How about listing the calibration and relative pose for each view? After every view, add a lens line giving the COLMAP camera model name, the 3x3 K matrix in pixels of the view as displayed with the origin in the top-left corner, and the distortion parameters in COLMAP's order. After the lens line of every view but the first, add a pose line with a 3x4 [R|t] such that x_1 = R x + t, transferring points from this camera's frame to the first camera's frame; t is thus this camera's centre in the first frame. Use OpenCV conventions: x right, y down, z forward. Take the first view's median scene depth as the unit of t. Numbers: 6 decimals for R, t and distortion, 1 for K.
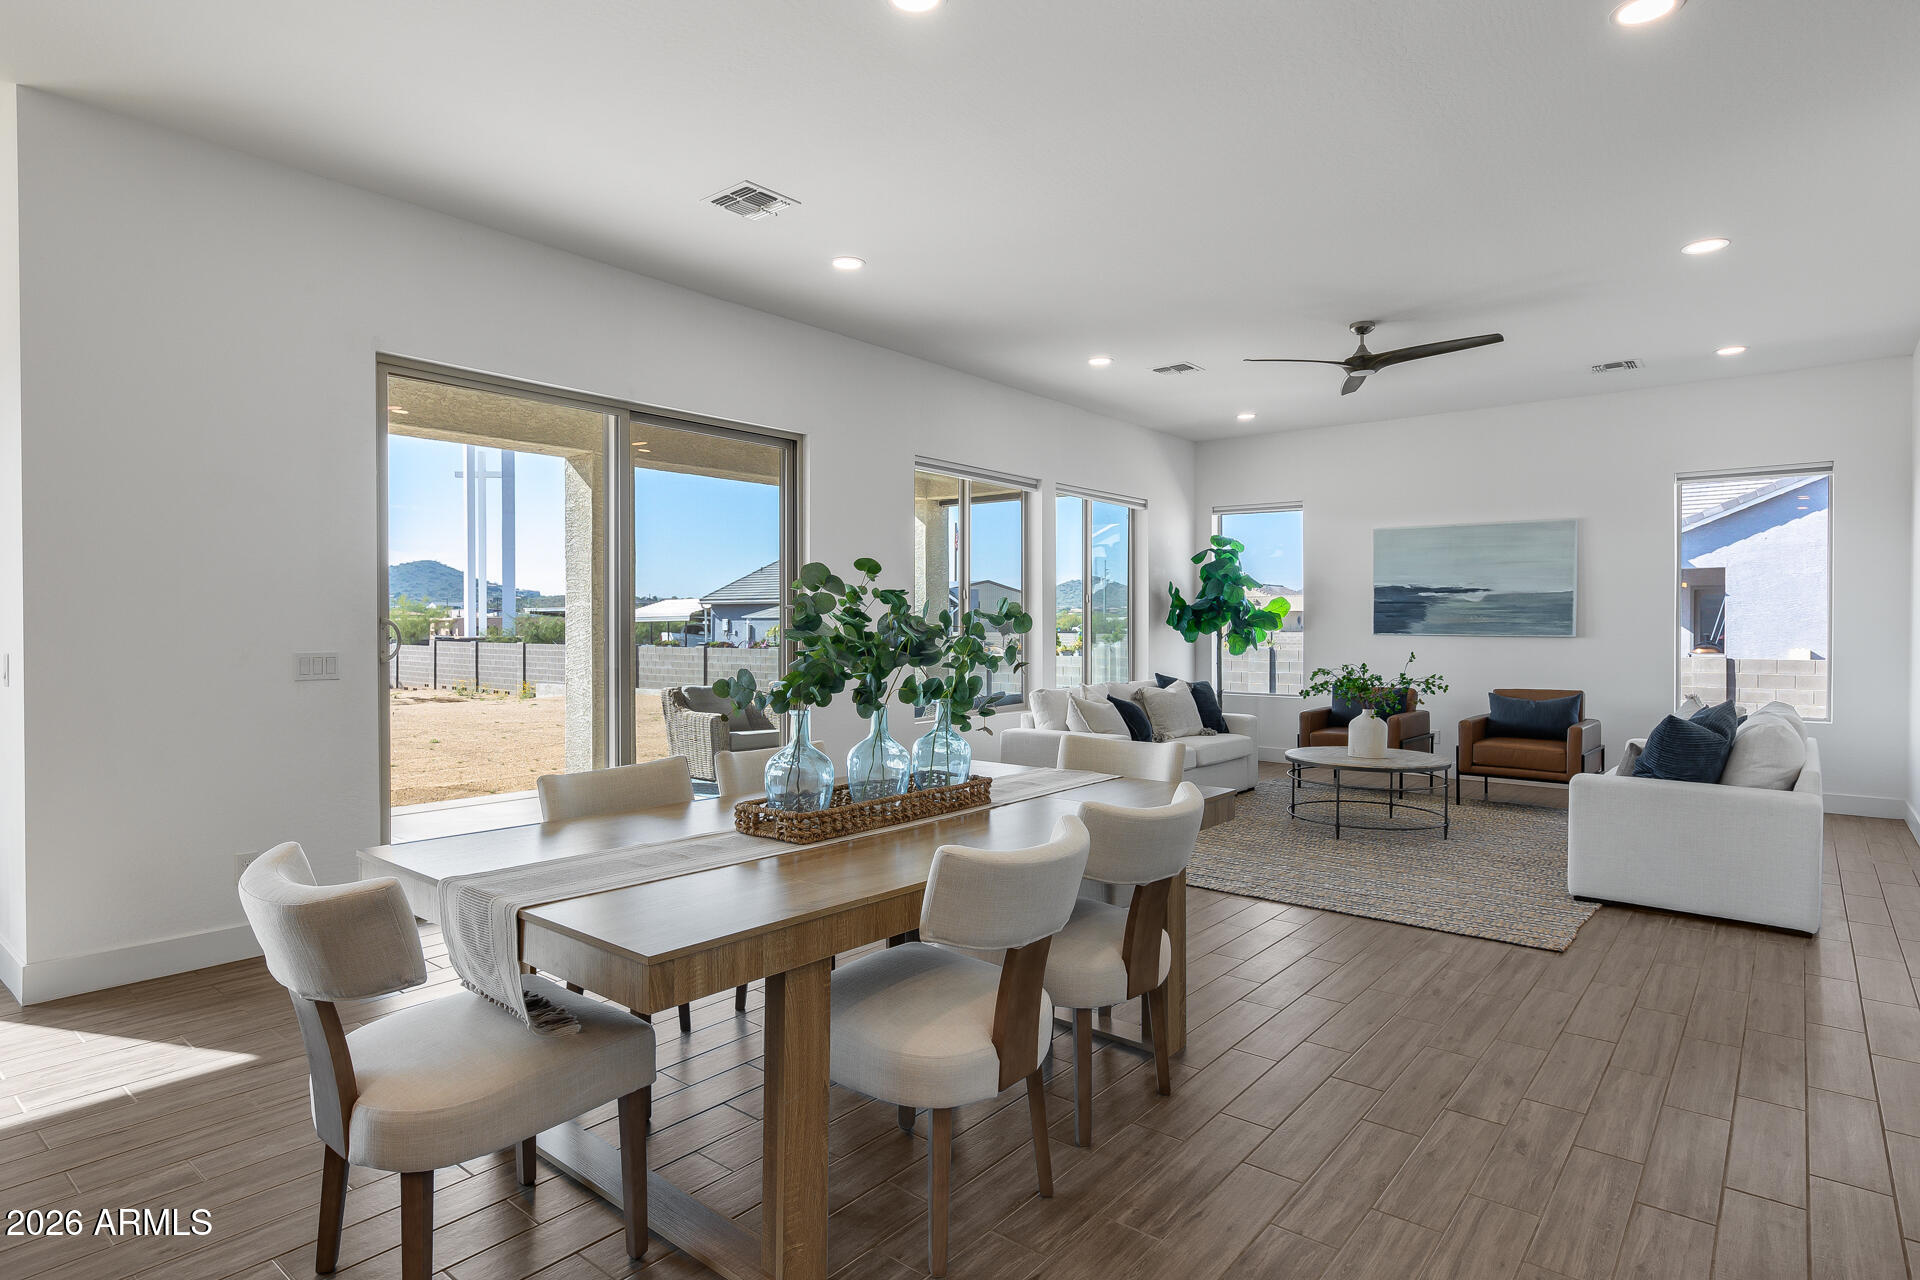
lens RADIAL K [[1029.5, 0, 960.0], [0, 1029.5, 640.0], [0, 0, 1]] dist [0.001323, 0.001423]
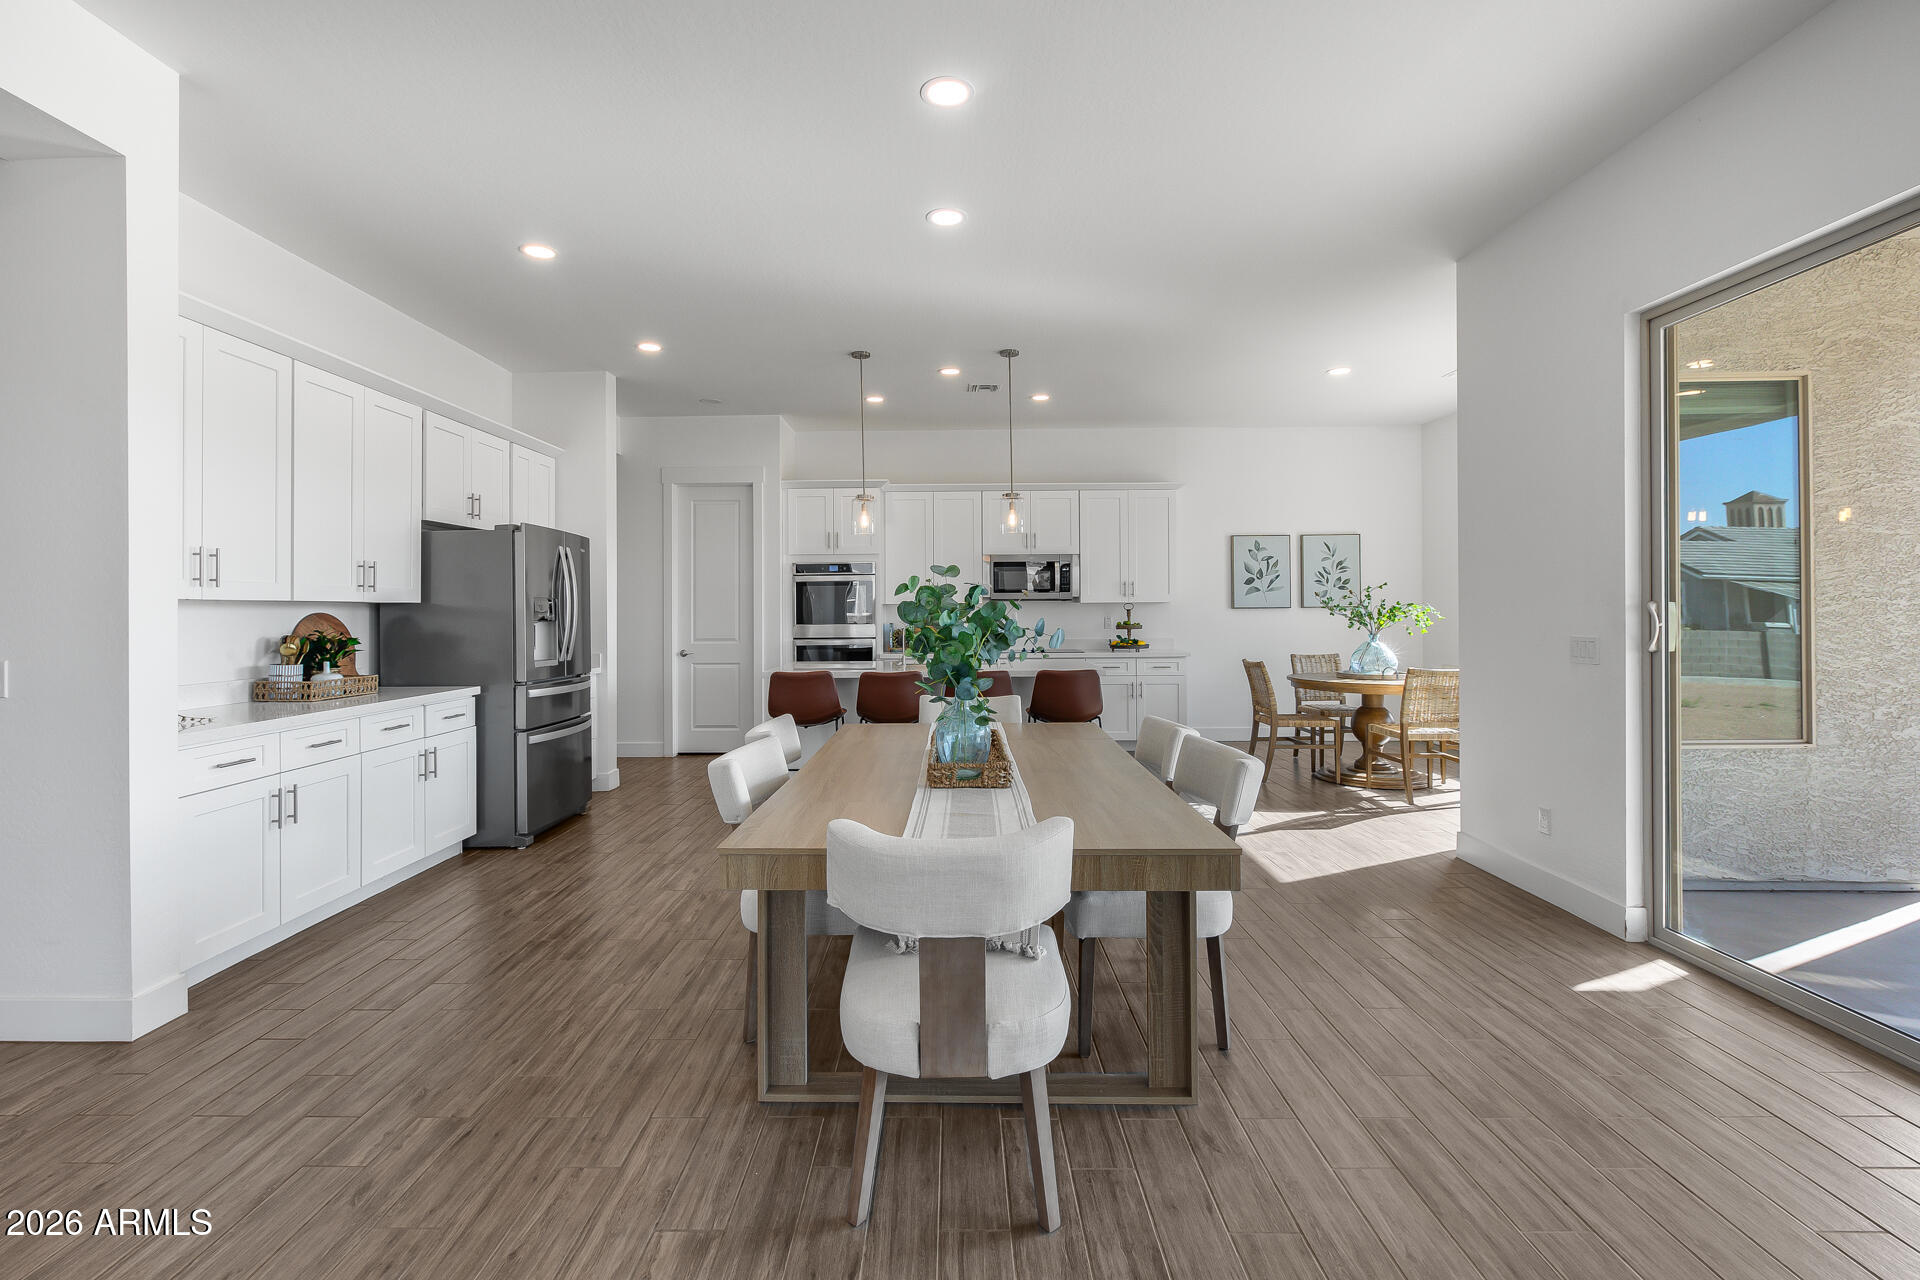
lens RADIAL K [[867.0, 0, 938.9], [0, 867.0, 611.8], [0, 0, 1]] dist [0.000615, 0.000041]
pose [[-0.783618, 0.003900, -0.621231, 0.245087], [-0.004526, 0.999918, 0.011987, -0.010763], [0.621226, 0.012205, -0.783536, 0.735522]]
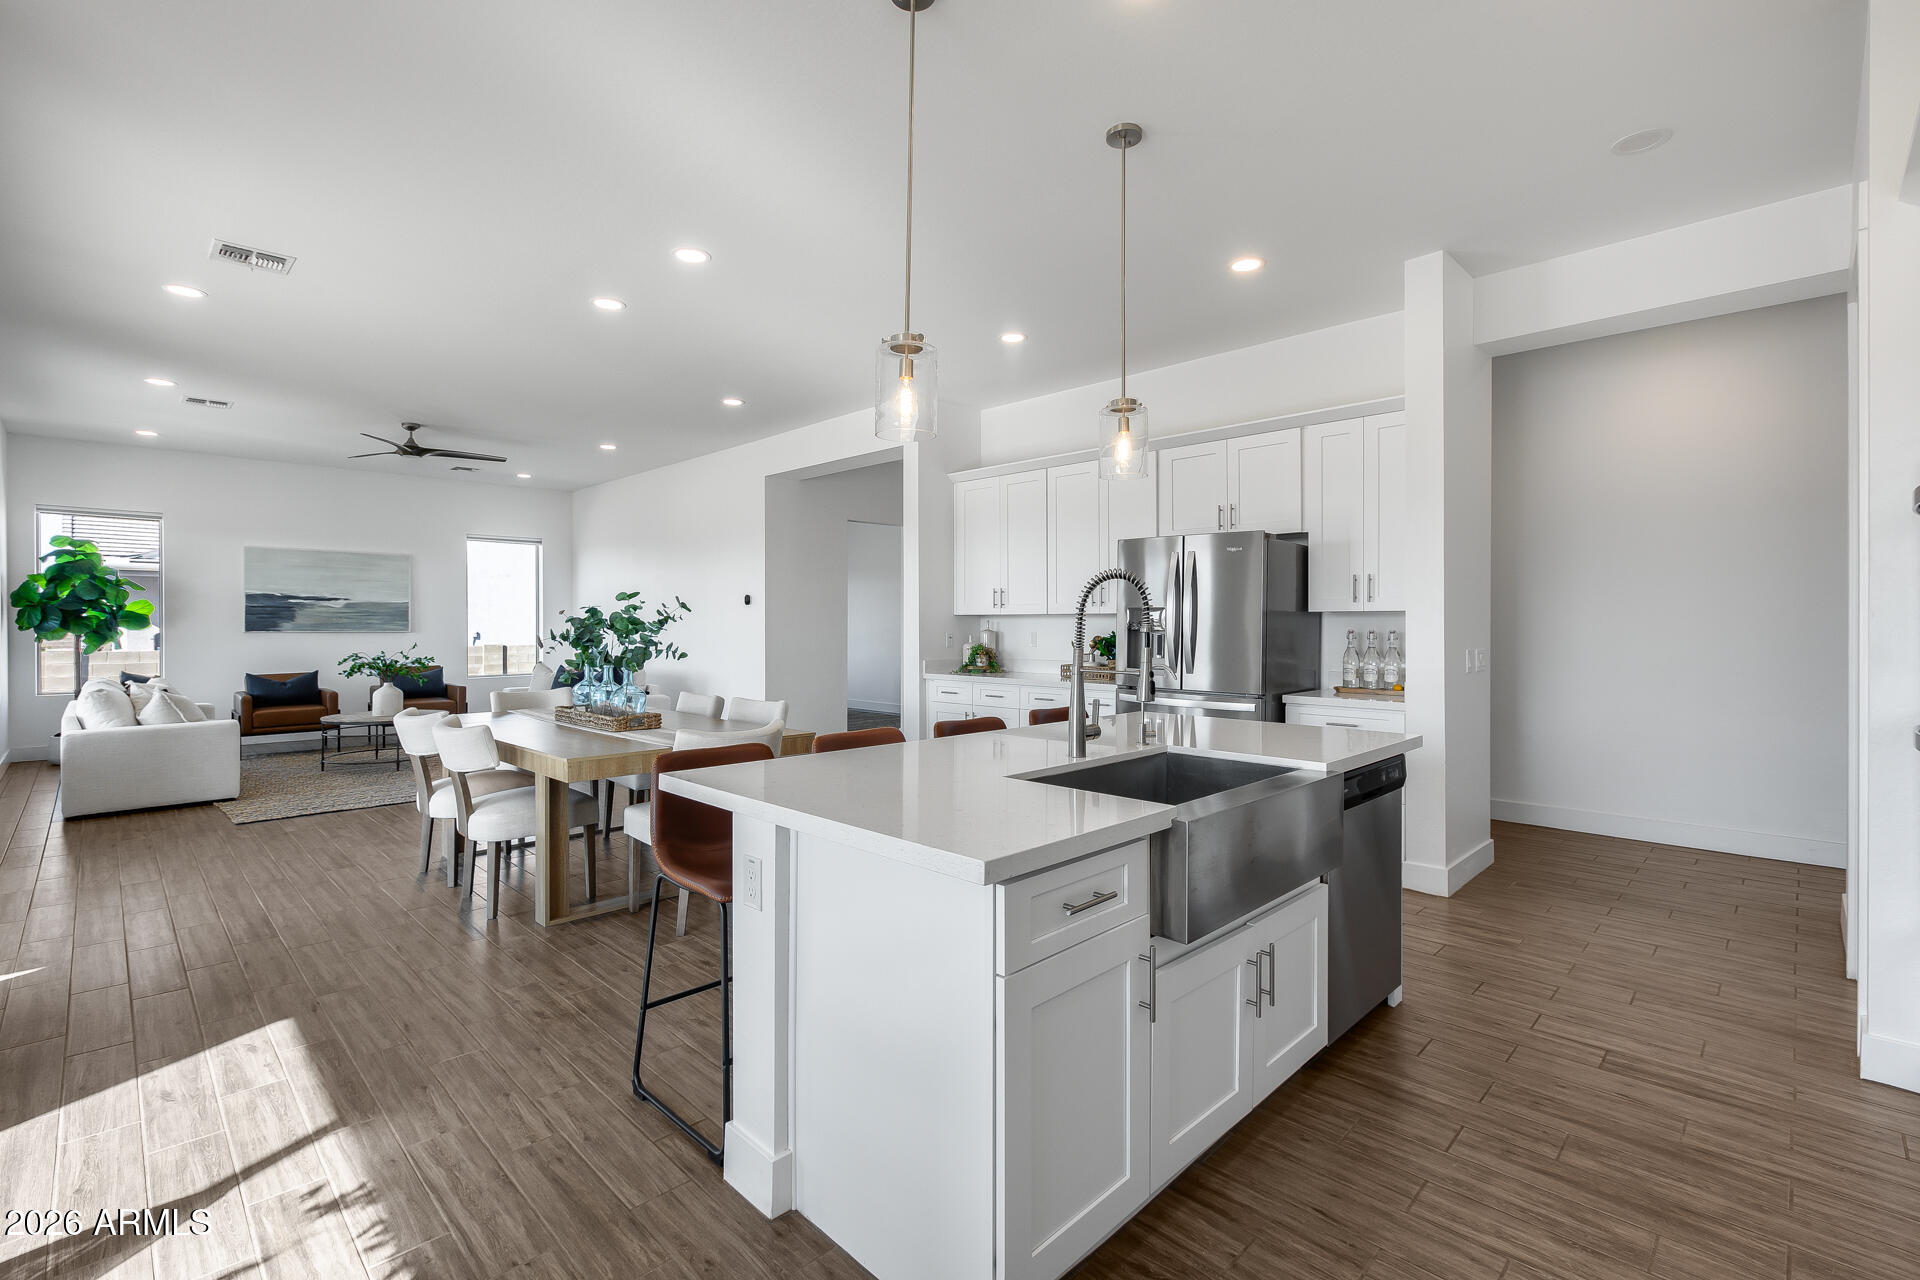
lens RADIAL K [[856.9, 0, 957.7], [0, 856.9, 624.9], [0, 0, 1]] dist [-0.002238, -0.000602]
pose [[0.096634, -0.003751, 0.995313, -0.659115], [0.016831, 0.999856, 0.002134, -0.002933], [-0.995178, 0.016546, 0.096683, 0.077196]]
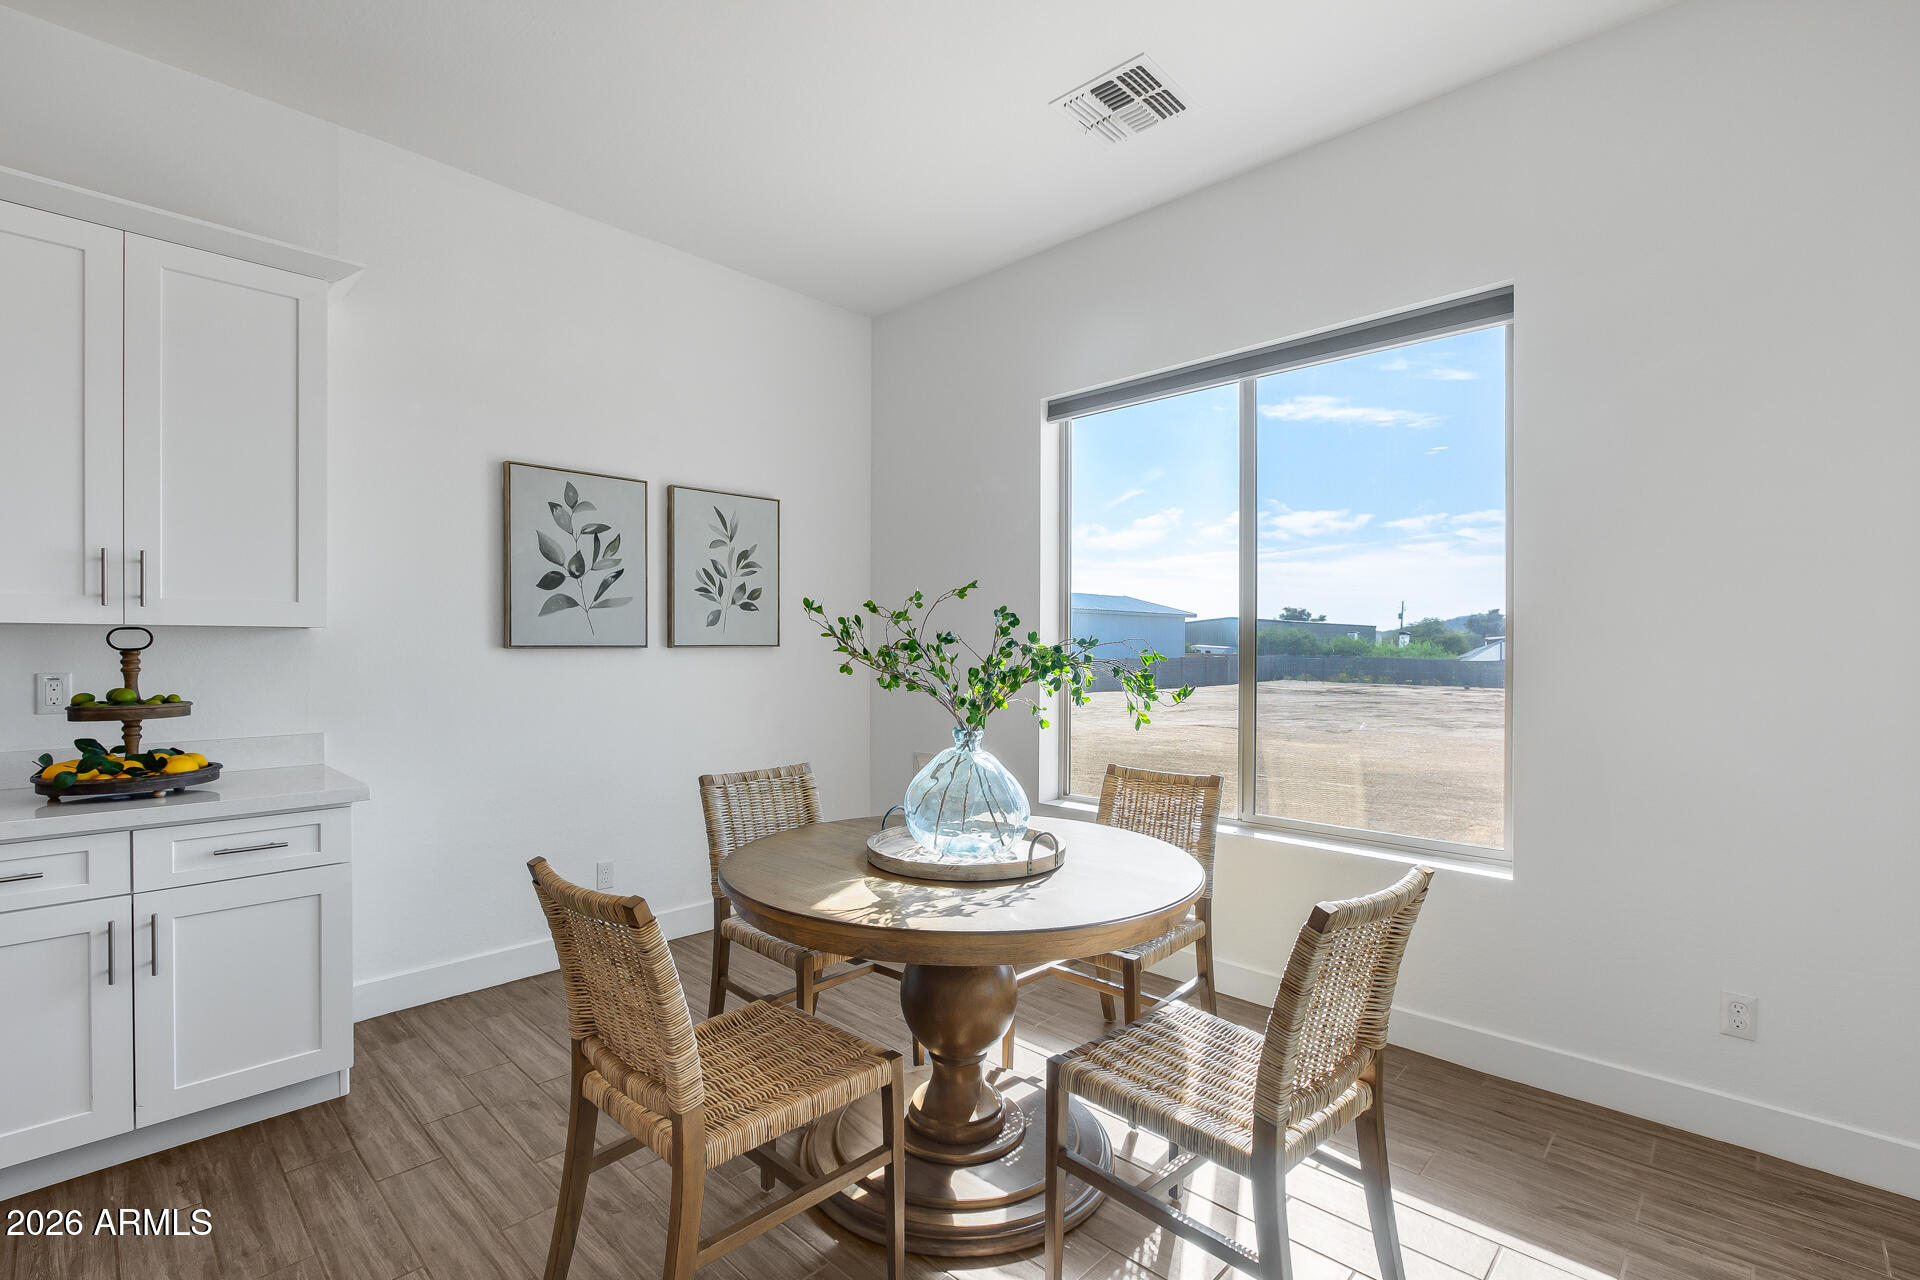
lens RADIAL K [[856.8, 0, 957.6], [0, 856.8, 648.0], [0, 0, 1]] dist [-0.014442, 0.000064]
pose [[-0.075922, 0.001430, -0.997113, -0.374347], [-0.020318, 0.999789, 0.002981, -0.009000], [0.996907, 0.020486, -0.075877, 0.327870]]
